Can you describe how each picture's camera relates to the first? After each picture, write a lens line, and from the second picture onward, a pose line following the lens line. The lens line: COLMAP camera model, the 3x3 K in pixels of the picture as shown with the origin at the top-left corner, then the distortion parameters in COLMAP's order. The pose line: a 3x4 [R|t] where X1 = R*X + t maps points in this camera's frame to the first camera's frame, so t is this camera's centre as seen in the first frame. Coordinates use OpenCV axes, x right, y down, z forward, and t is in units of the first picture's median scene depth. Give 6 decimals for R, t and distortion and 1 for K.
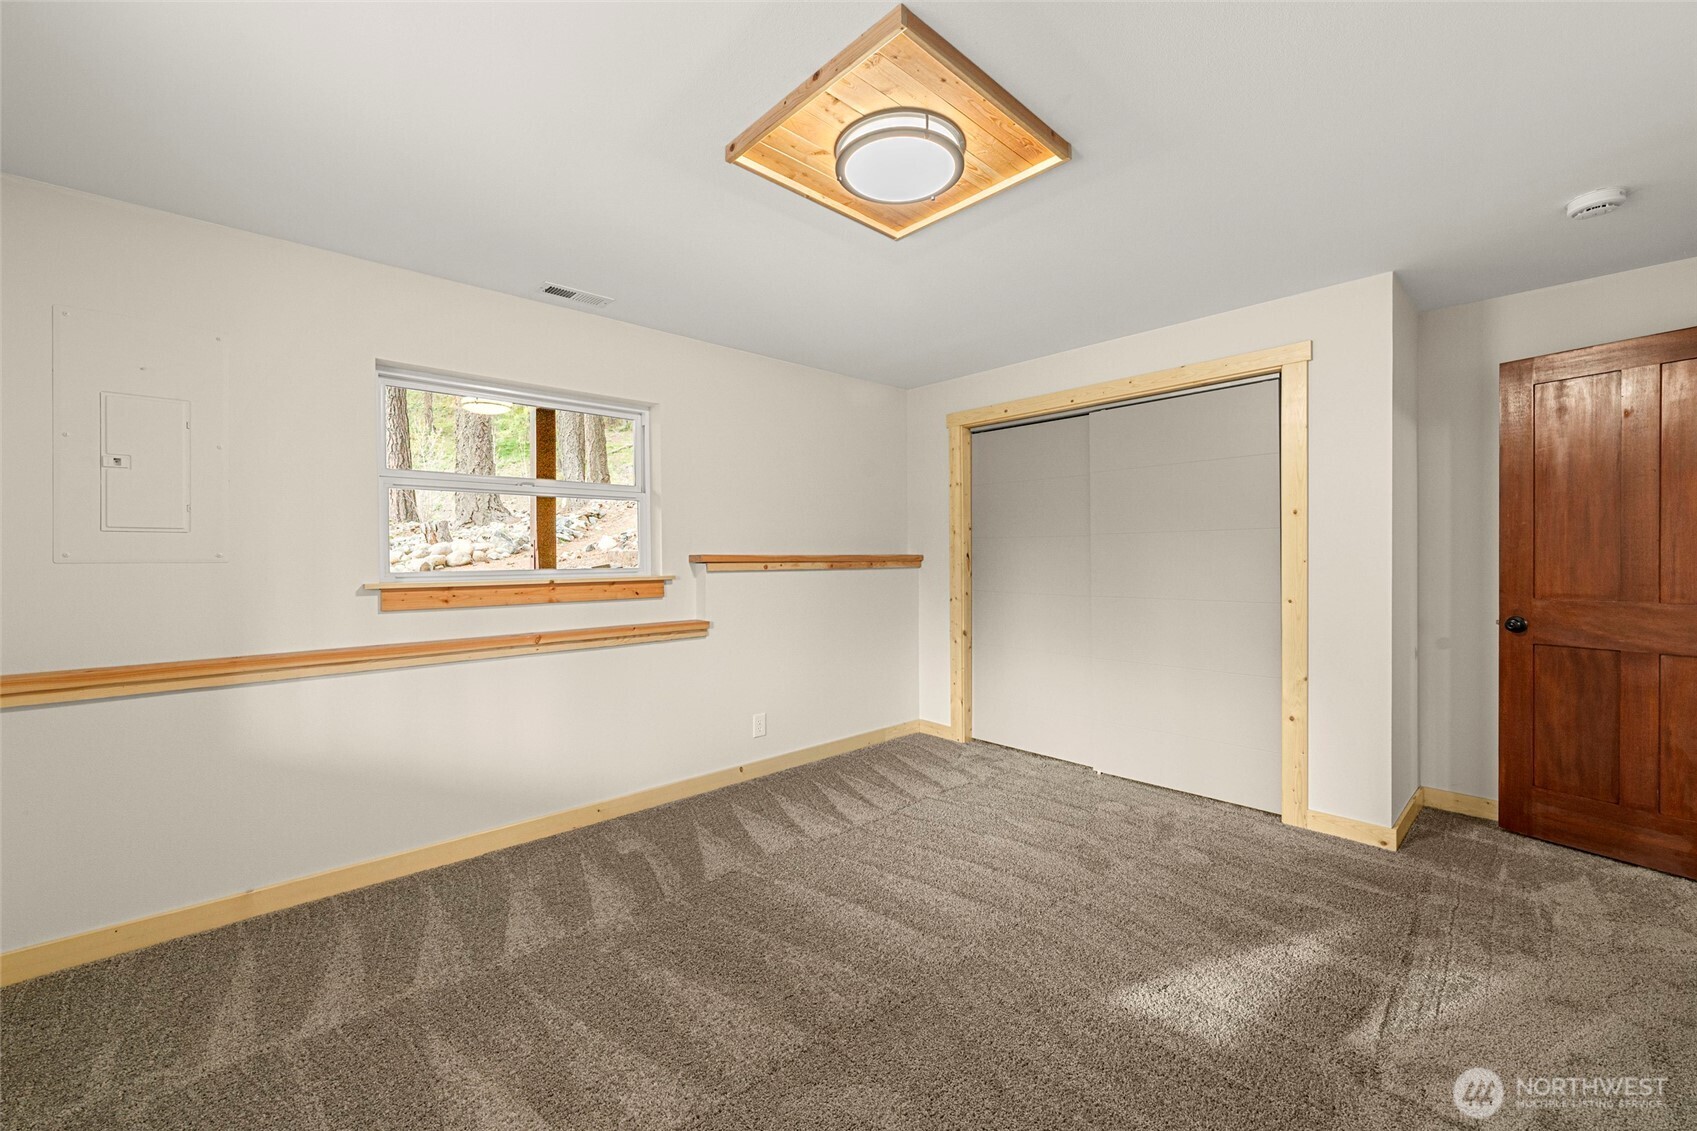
lens RADIAL K [[671.2, 0, 844.7], [0, 671.2, 558.5], [0, 0, 1]] dist [0.000902, -0.000621]
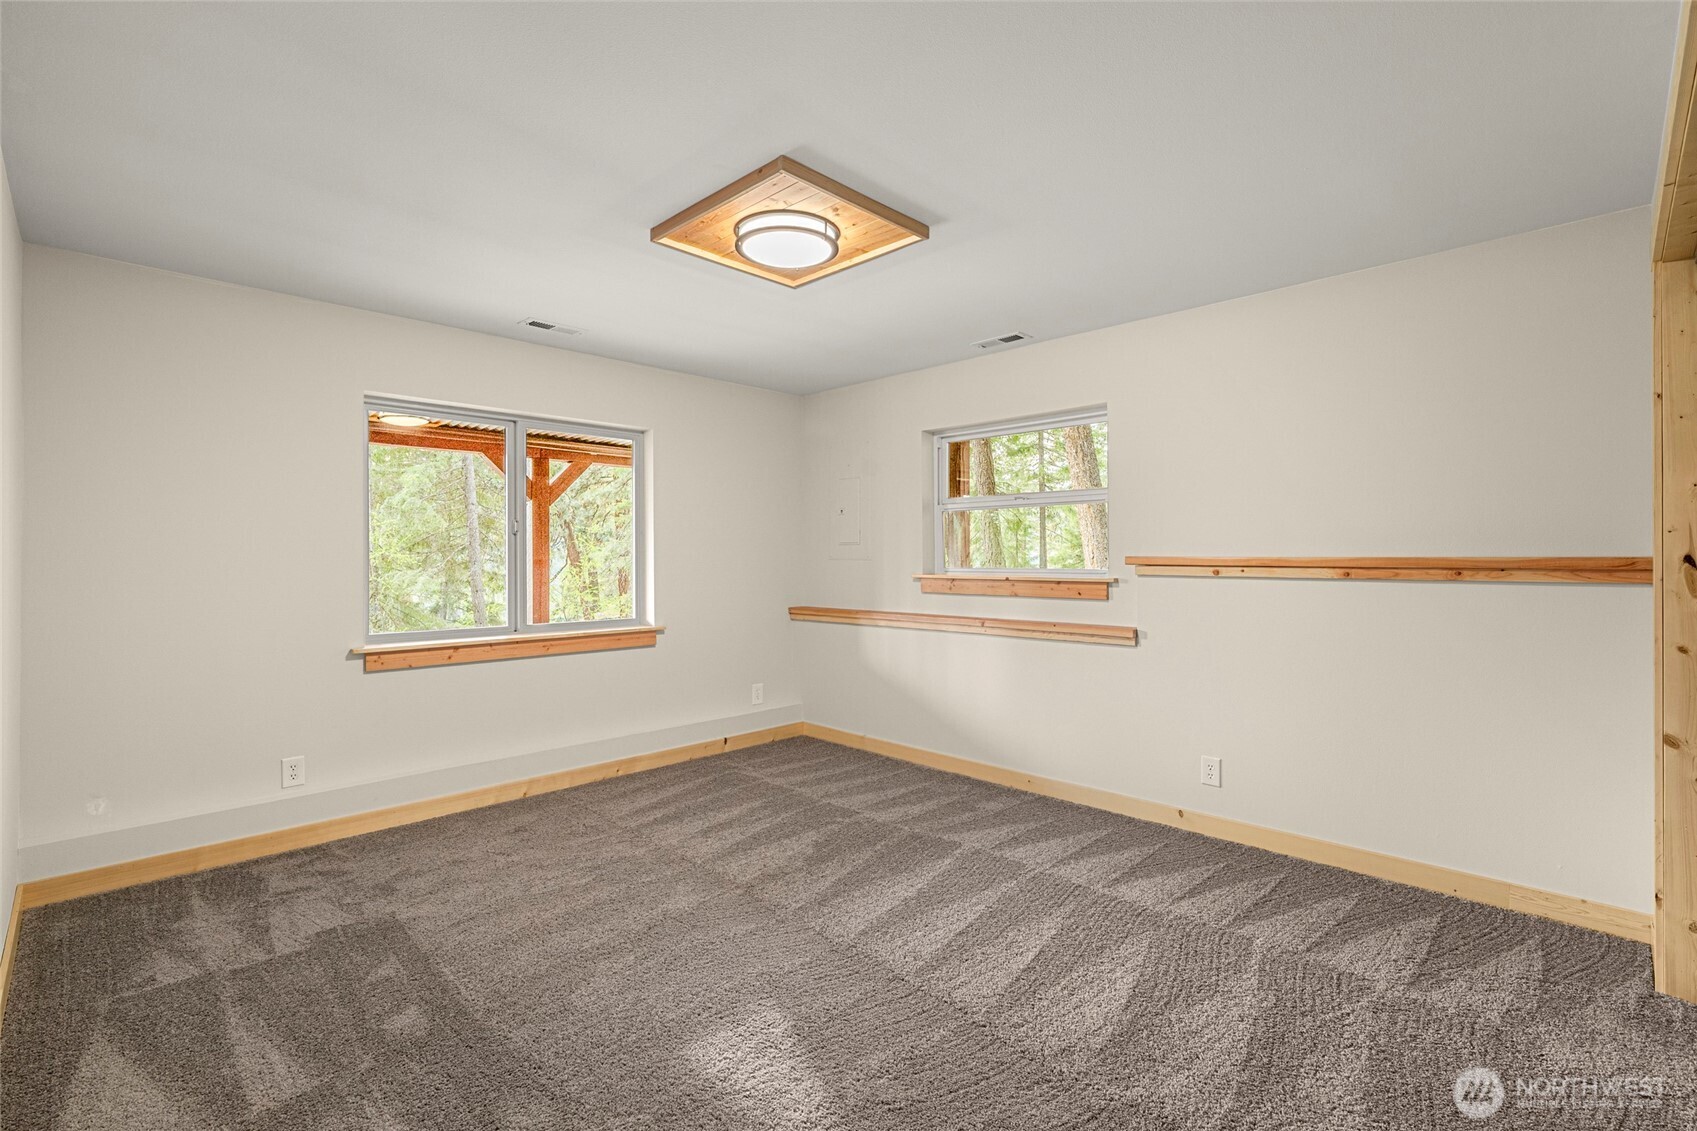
lens RADIAL K [[760.6, 0, 844.9], [0, 760.6, 560.6], [0, 0, 1]] dist [-0.007374, -0.000674]
pose [[0.039670, 0.010398, -0.999159, 0.853395], [-0.006490, 0.999927, 0.010149, -0.008716], [0.999192, 0.006082, 0.039735, 0.602356]]
